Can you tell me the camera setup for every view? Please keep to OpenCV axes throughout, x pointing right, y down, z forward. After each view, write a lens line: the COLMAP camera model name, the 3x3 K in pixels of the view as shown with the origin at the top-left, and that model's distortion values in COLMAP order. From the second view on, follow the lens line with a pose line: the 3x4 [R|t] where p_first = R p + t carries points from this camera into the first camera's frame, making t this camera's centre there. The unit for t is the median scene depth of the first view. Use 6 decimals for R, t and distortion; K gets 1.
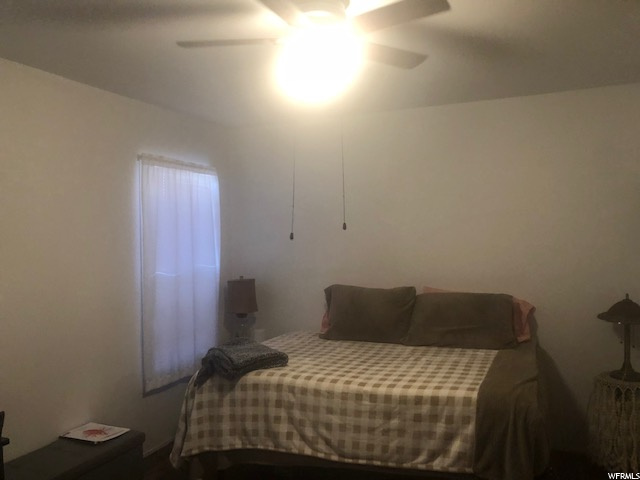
lens RADIAL K [[526.8, 0, 319.8], [0, 526.8, 241.0], [0, 0, 1]] dist [-0.003465, -0.006977]
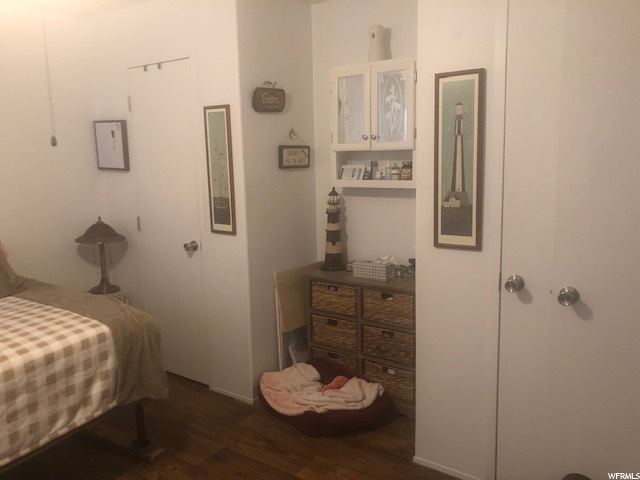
lens RADIAL K [[526.8, 0, 320.2], [0, 526.8, 239.2], [0, 0, 1]] dist [-0.003465, -0.006977]
pose [[0.158778, -0.131110, 0.978570, -0.534135], [0.020157, 0.991367, 0.129554, 0.016316], [-0.987109, -0.000846, 0.160050, 0.447320]]
